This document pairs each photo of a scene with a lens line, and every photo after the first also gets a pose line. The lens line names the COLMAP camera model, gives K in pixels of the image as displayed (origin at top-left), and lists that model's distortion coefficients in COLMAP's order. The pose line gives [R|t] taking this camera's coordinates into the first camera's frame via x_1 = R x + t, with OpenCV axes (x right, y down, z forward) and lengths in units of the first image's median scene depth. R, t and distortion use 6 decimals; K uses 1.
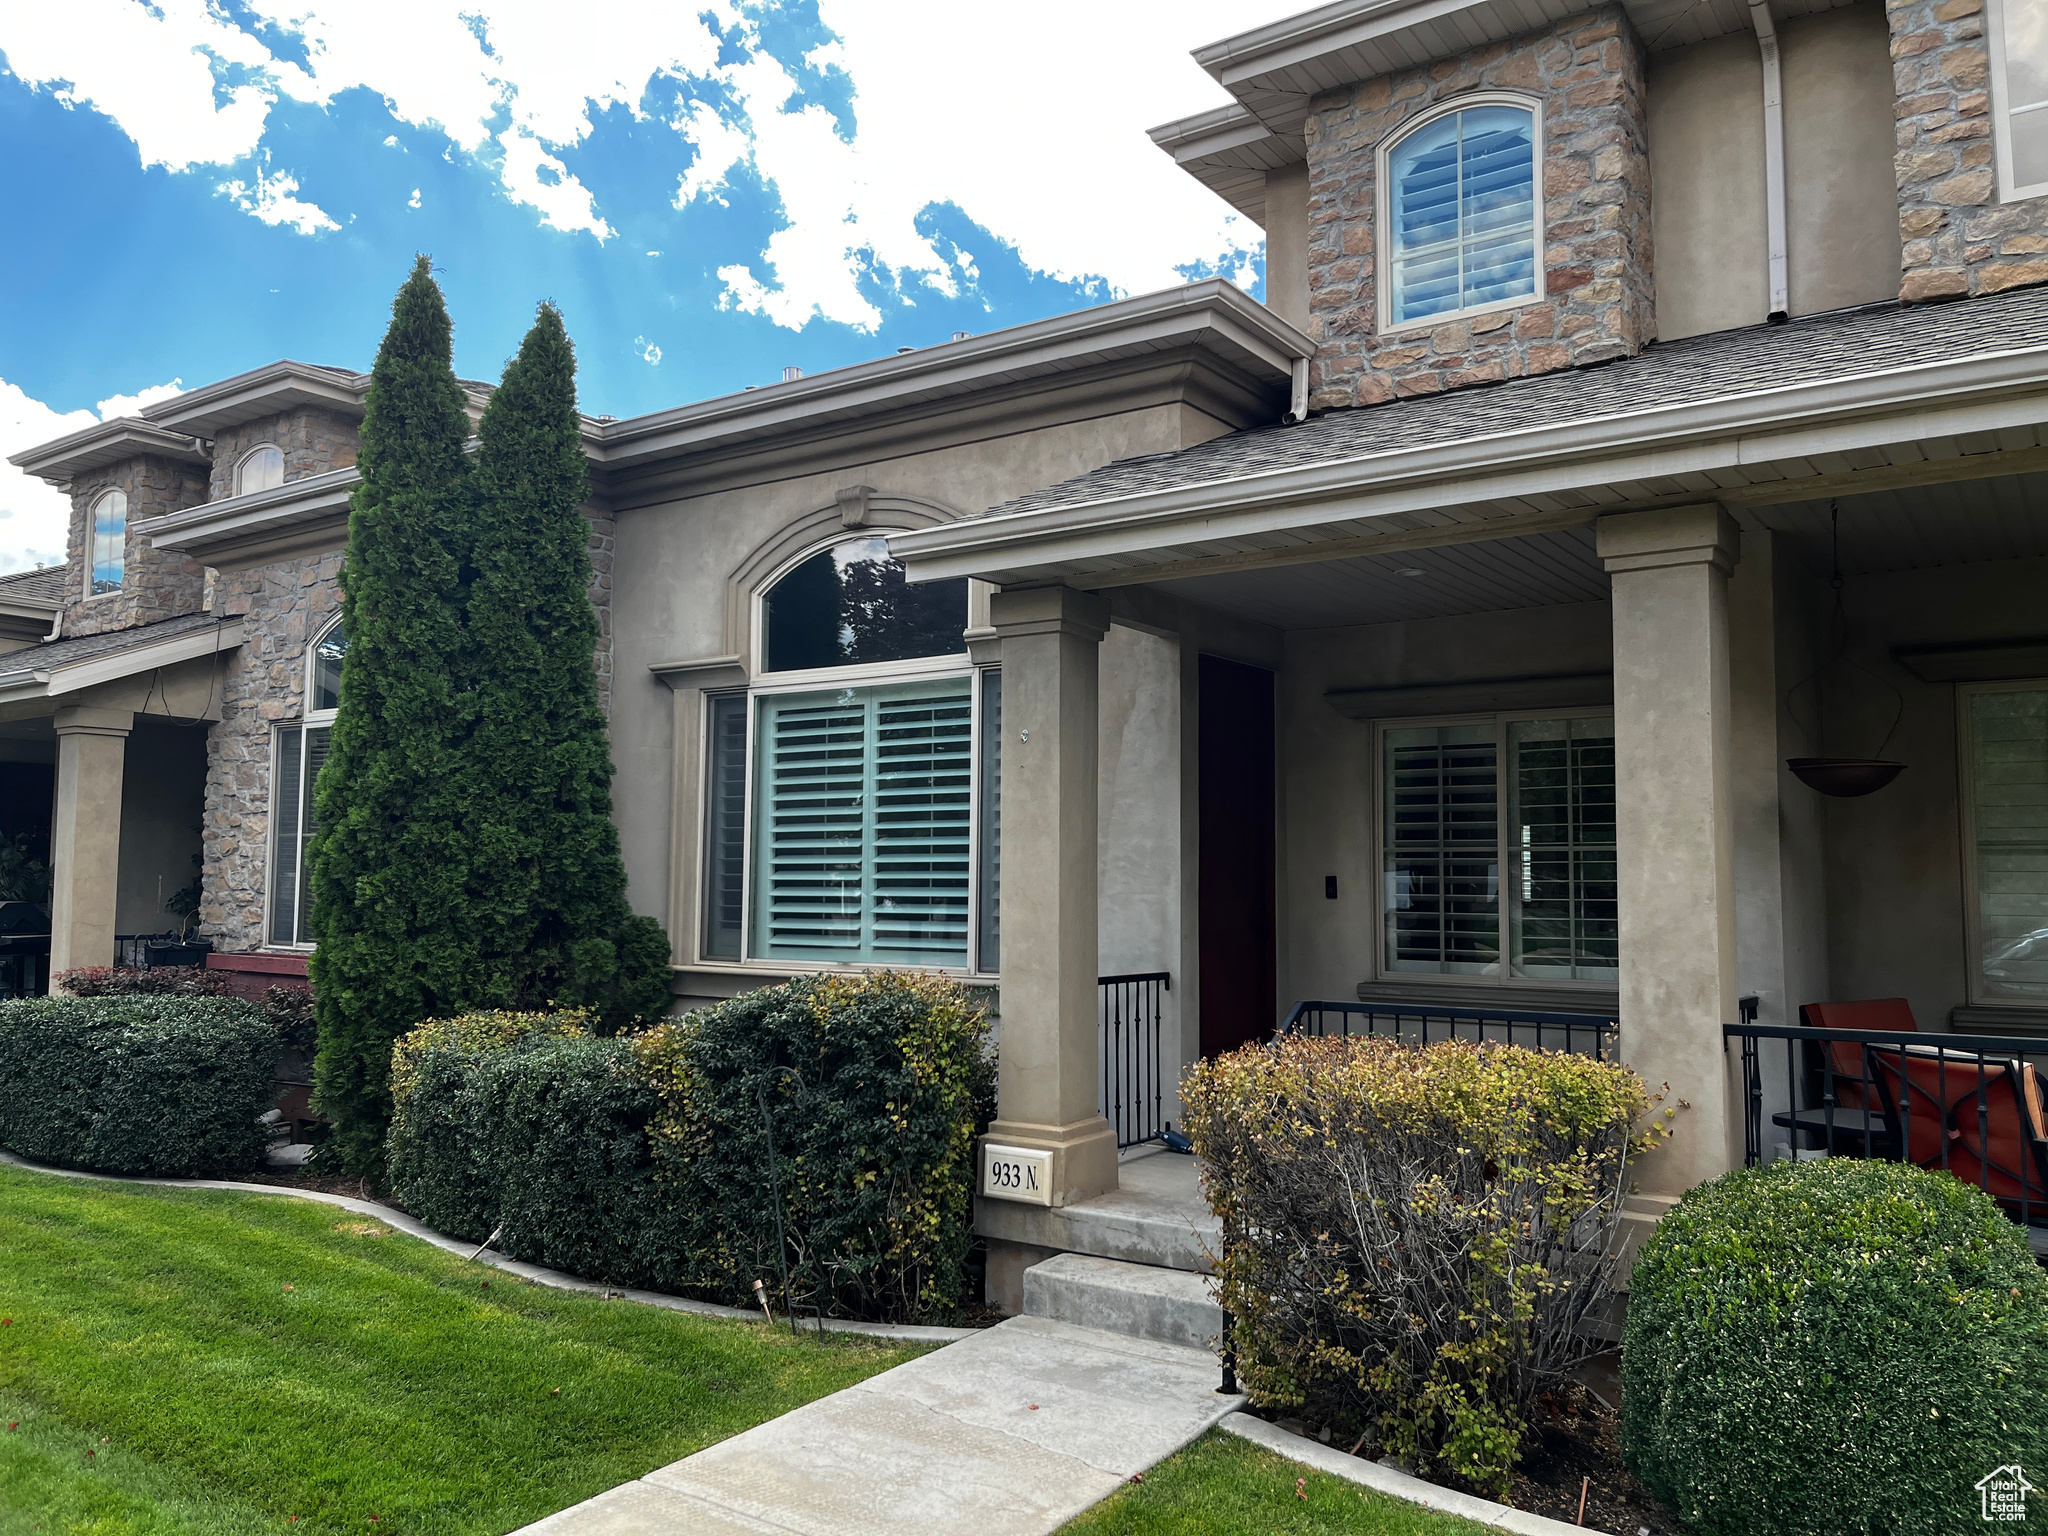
lens RADIAL K [[1545.6, 0, 1034.7], [0, 1545.6, 763.4], [0, 0, 1]] dist [0.035313, -0.066458]
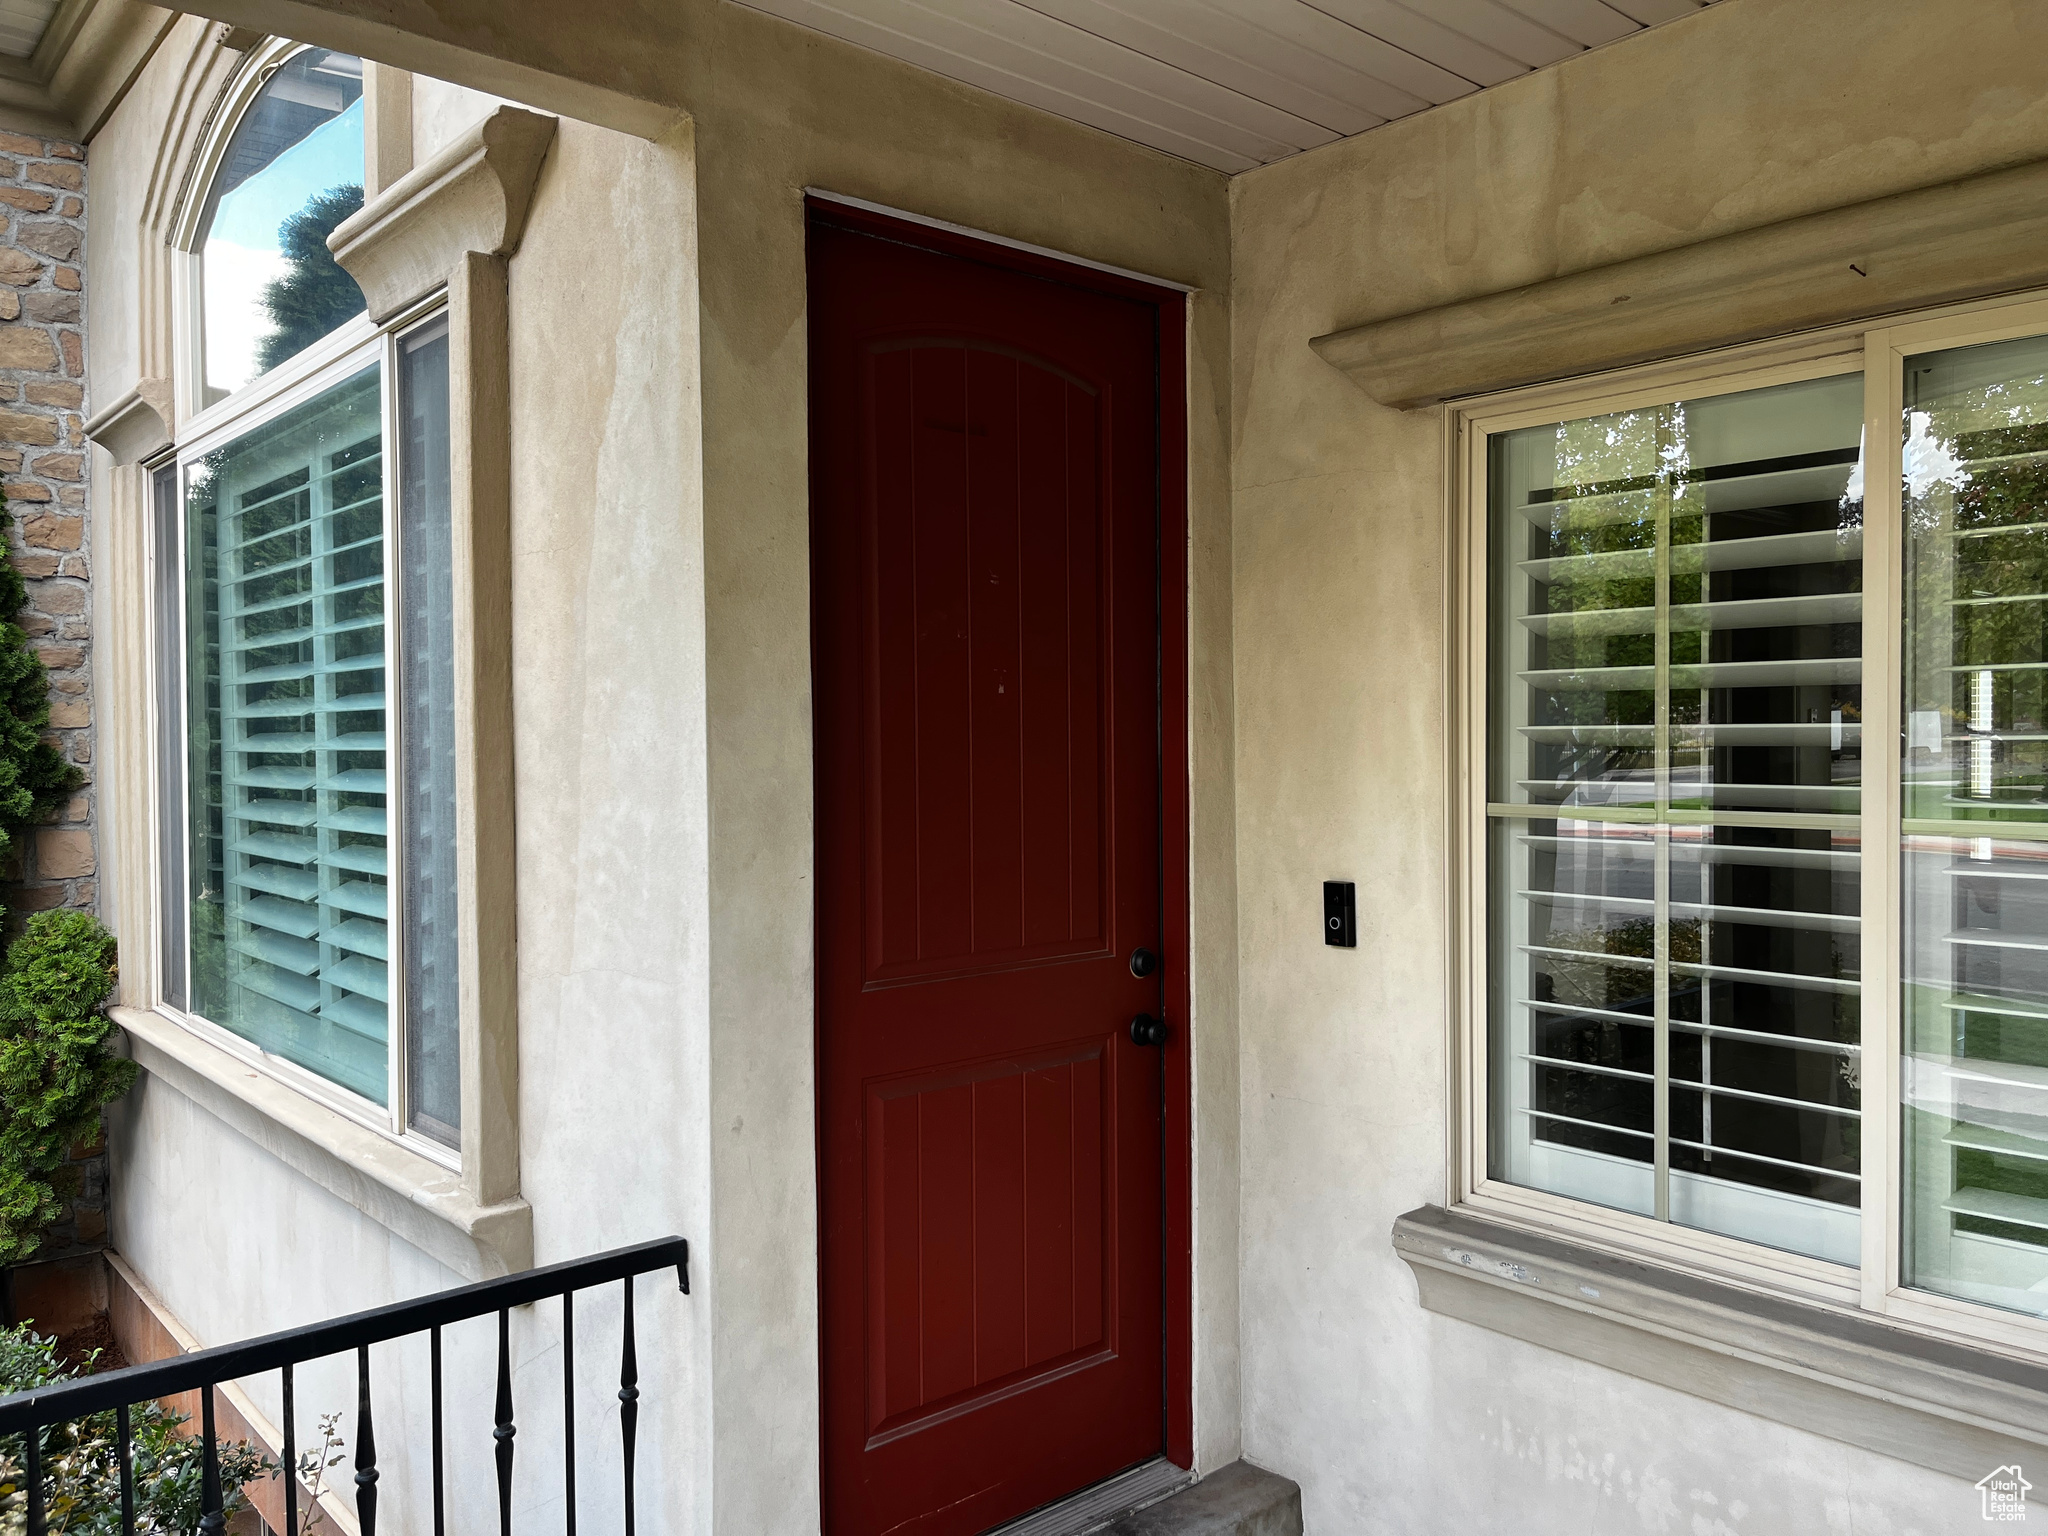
lens RADIAL K [[1545.6, 0, 1044.3], [0, 1545.6, 768.0], [0, 0, 1]] dist [0.035313, -0.066458]
pose [[0.972743, -0.009996, -0.231670, 0.231411], [0.033517, 0.994640, 0.097816, 0.013380], [0.229450, -0.102915, 0.967864, 0.732830]]
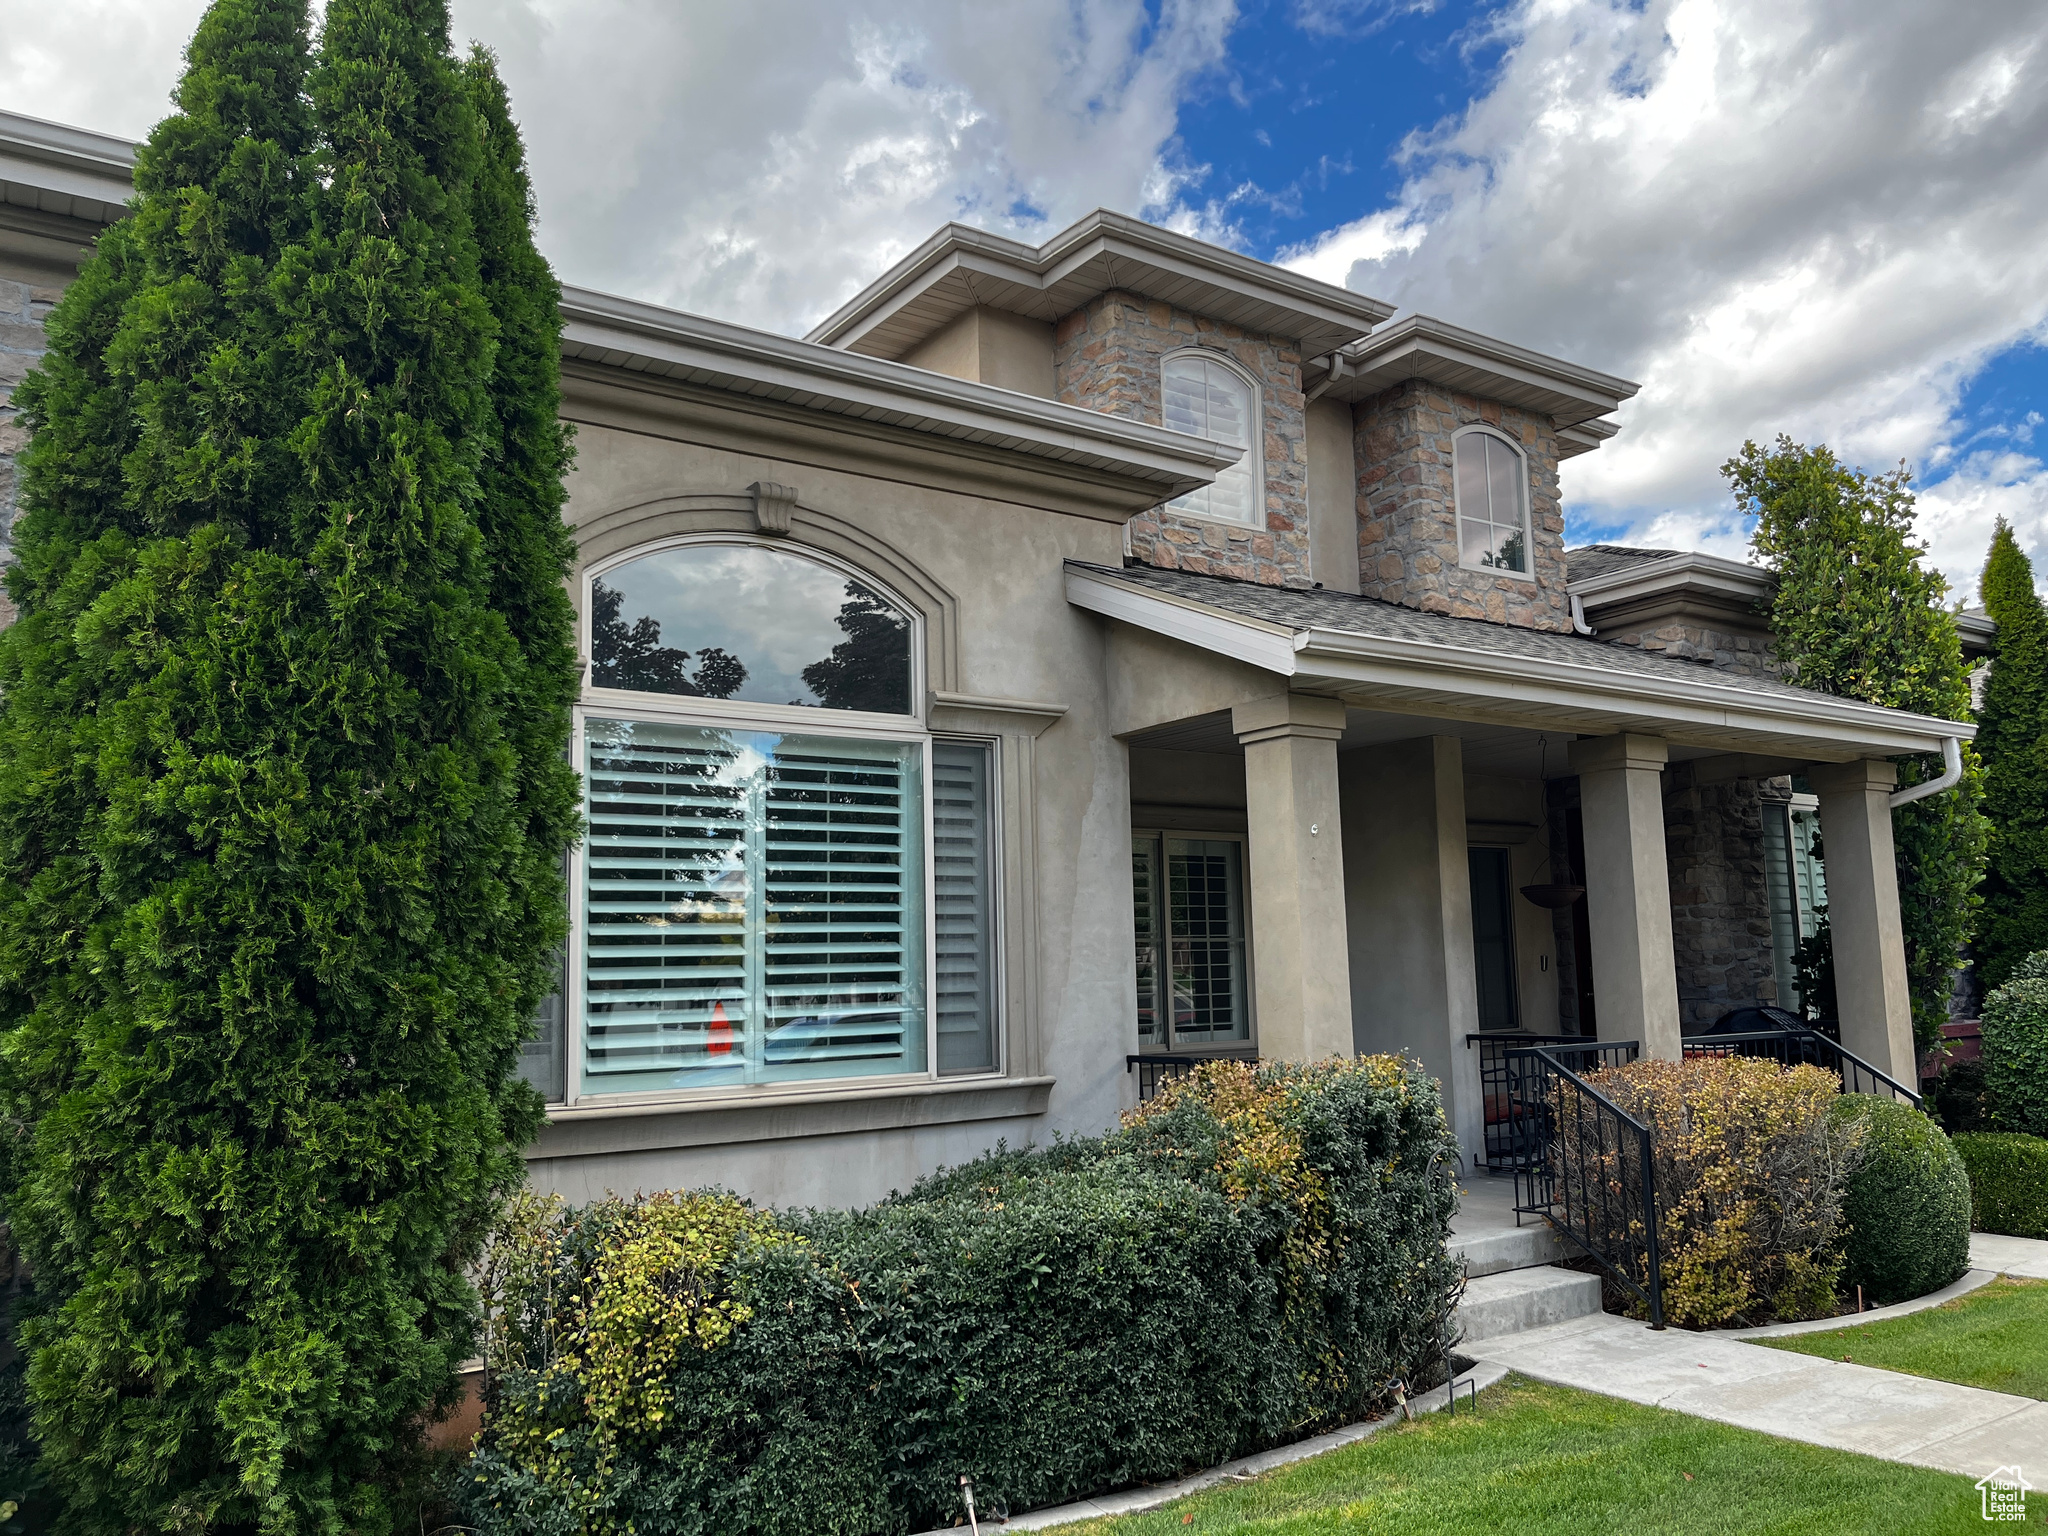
lens RADIAL K [[1545.6, 0, 1029.8], [0, 1545.6, 765.1], [0, 0, 1]] dist [0.035313, -0.066458]
pose [[0.347162, 0.113460, 0.930916, -0.952240], [-0.048623, 0.993497, -0.102955, 0.050960], [-0.936544, -0.009521, 0.350421, 0.702384]]
